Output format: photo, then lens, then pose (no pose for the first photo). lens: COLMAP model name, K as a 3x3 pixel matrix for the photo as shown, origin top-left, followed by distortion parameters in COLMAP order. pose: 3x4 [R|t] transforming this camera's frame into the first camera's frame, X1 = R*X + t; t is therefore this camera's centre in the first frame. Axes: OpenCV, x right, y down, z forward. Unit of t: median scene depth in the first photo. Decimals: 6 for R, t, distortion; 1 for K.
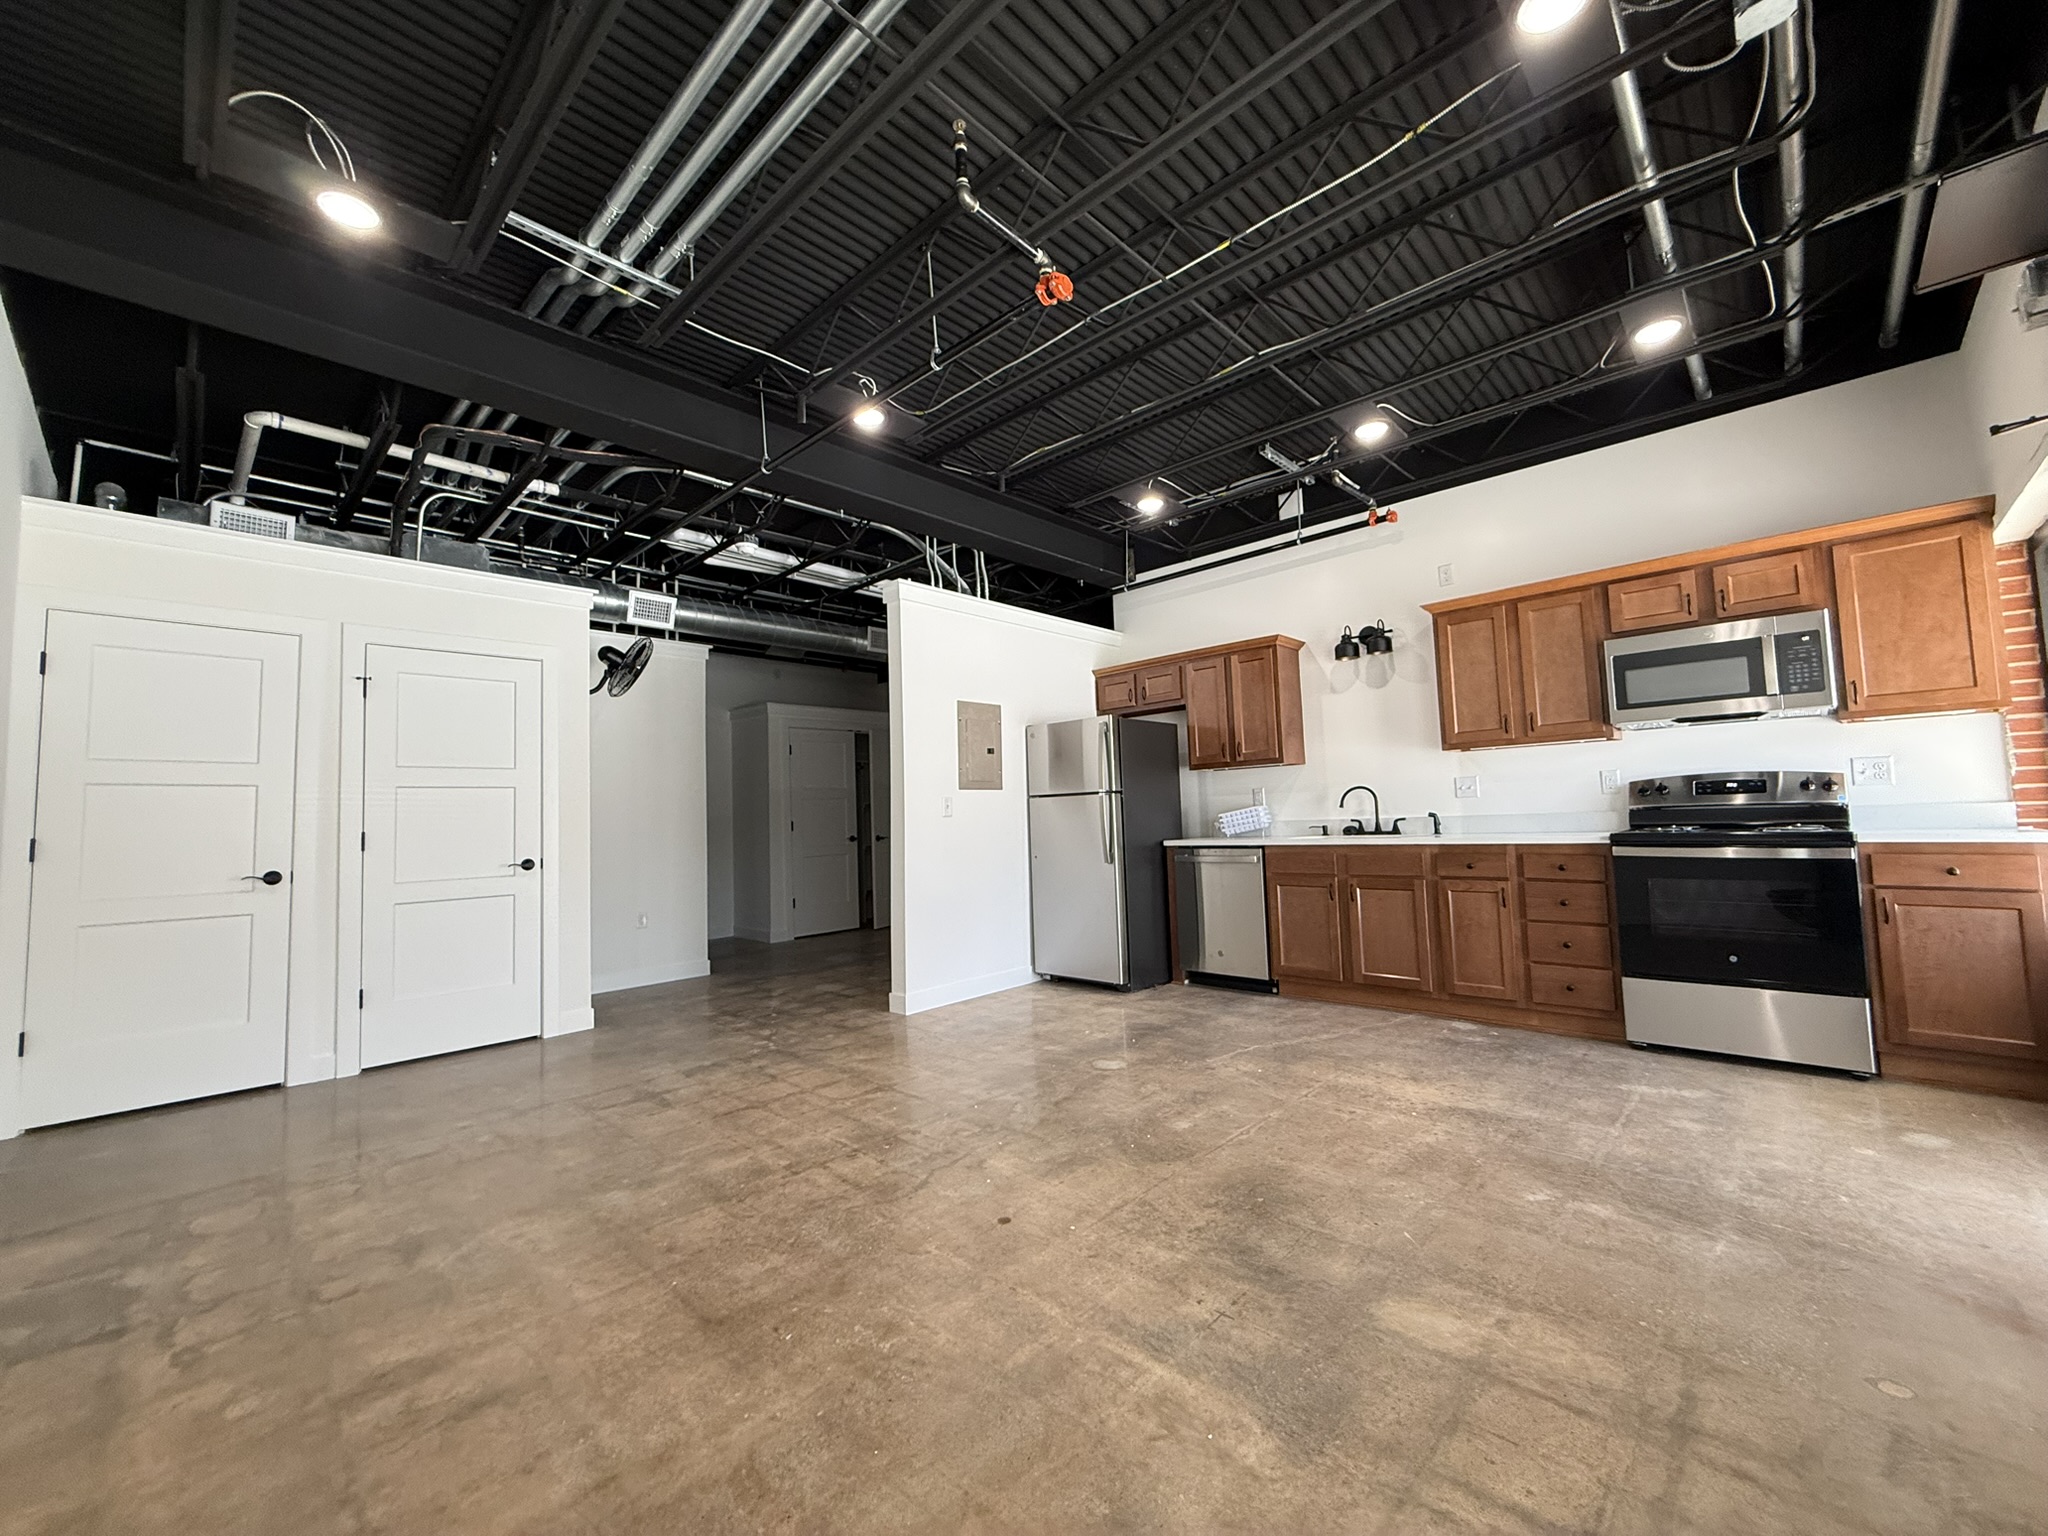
lens RADIAL K [[818.8, 0, 1020.7], [0, 818.8, 763.7], [0, 0, 1]] dist [0.001686, 0.000341]
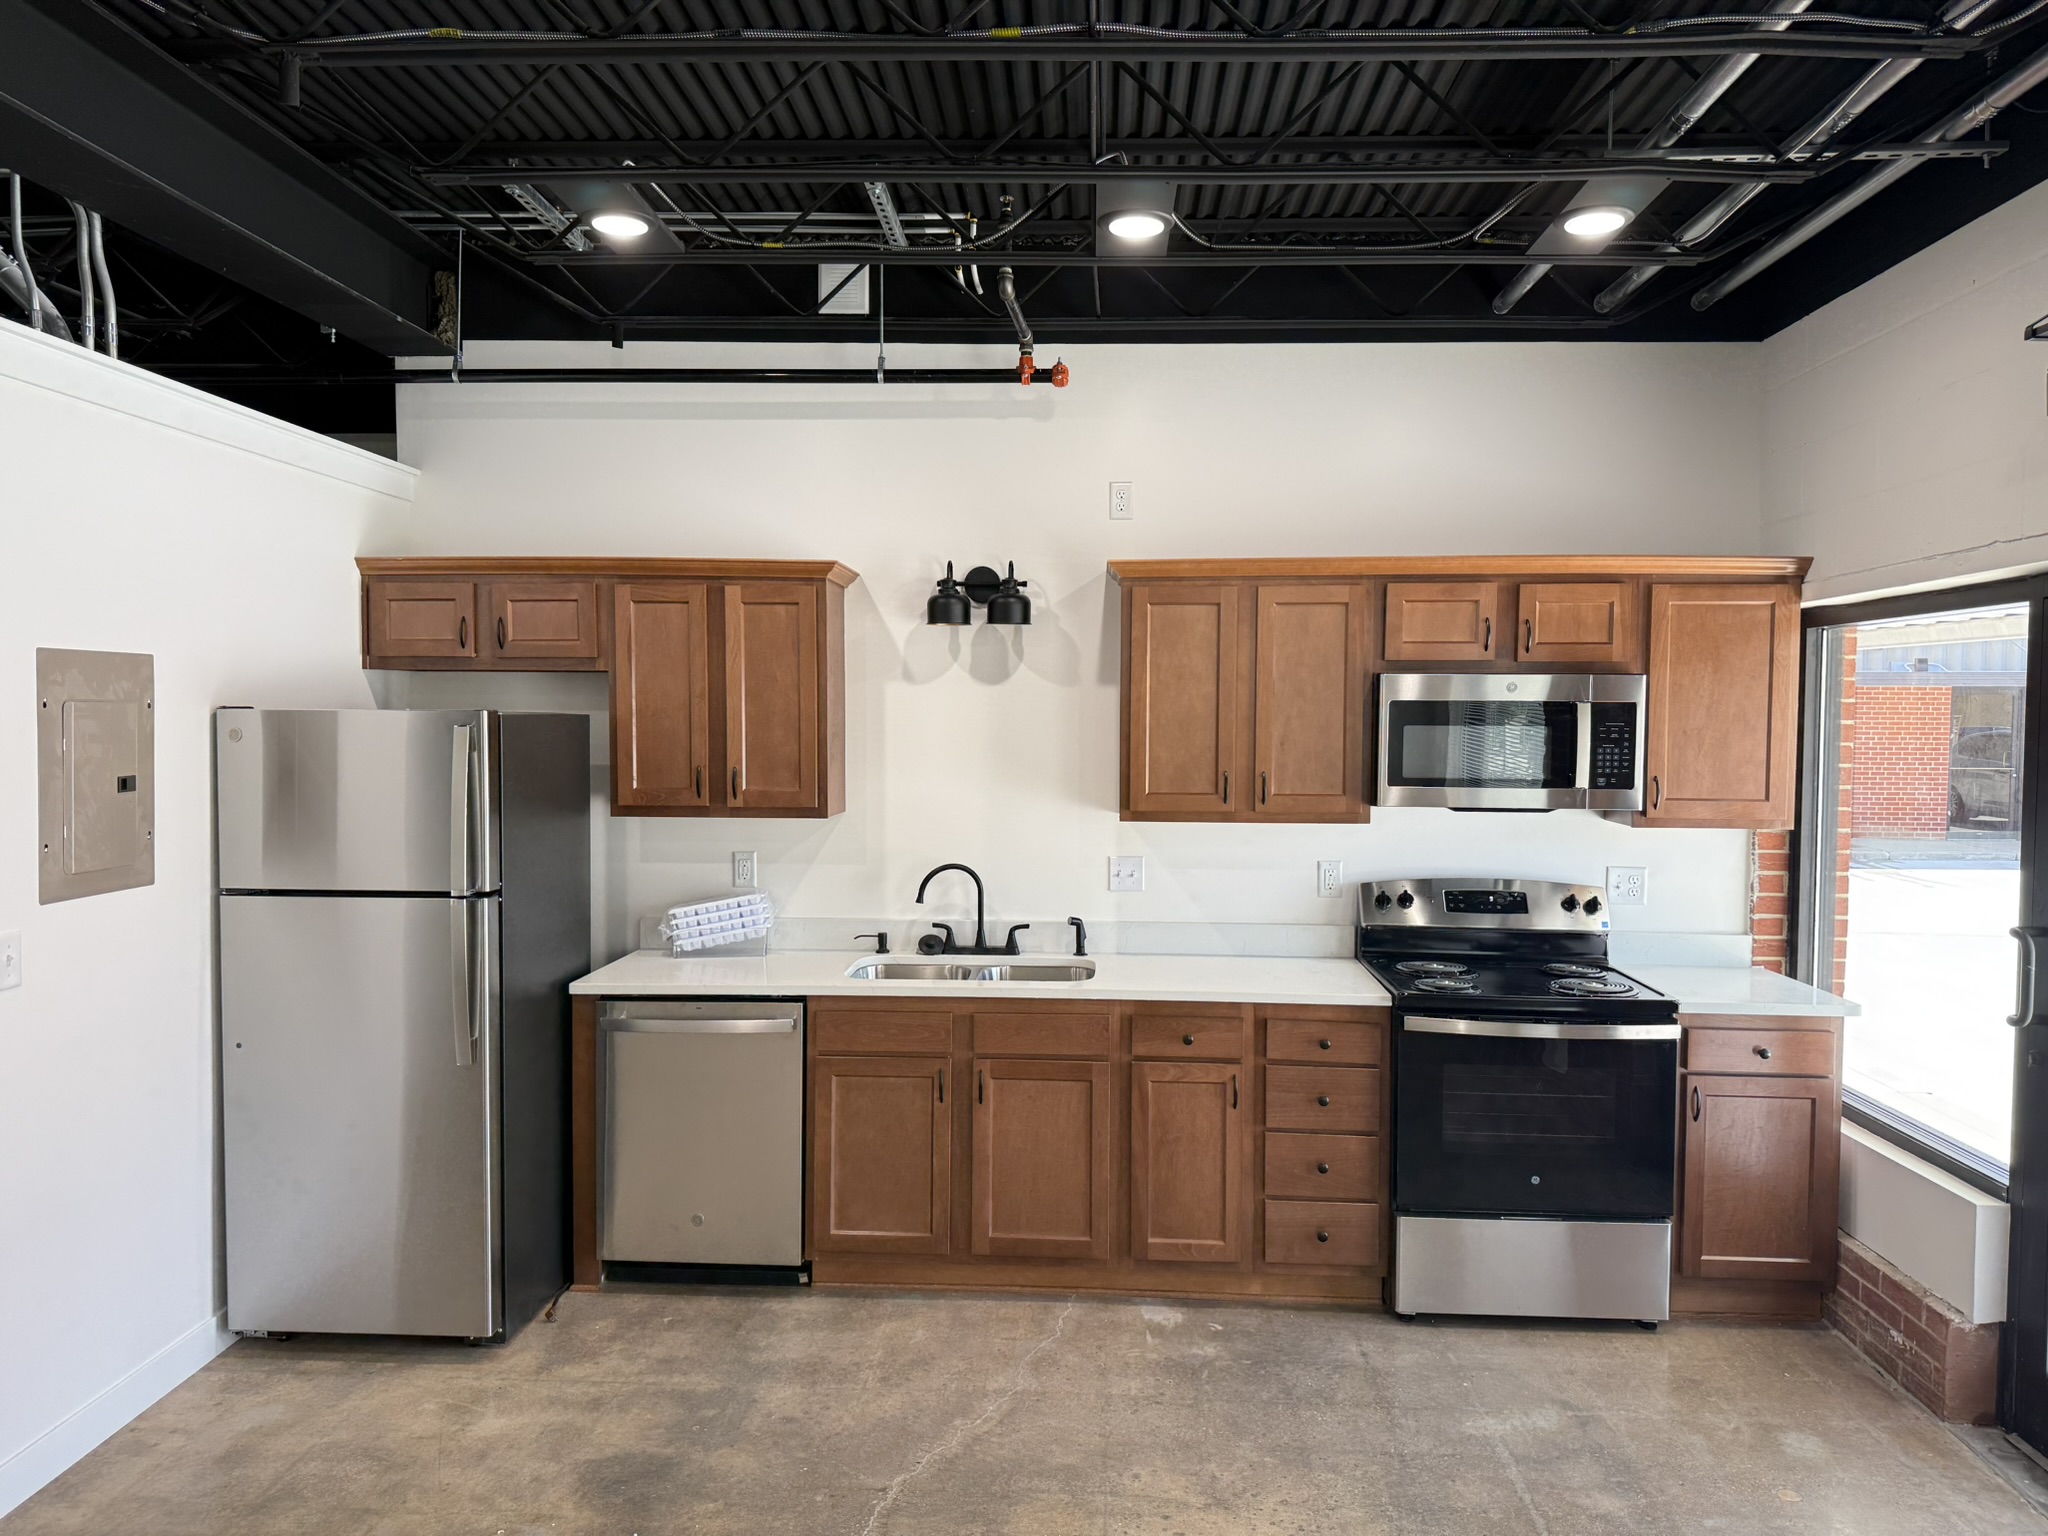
lens RADIAL K [[1418.1, 0, 1021.2], [0, 1418.1, 770.8], [0, 0, 1]] dist [0.034165, -0.019387]
pose [[0.759838, 0.011663, 0.650008, -0.189205], [-0.074512, 0.994813, 0.069253, -0.121077], [-0.645829, -0.101054, 0.756765, 0.323801]]
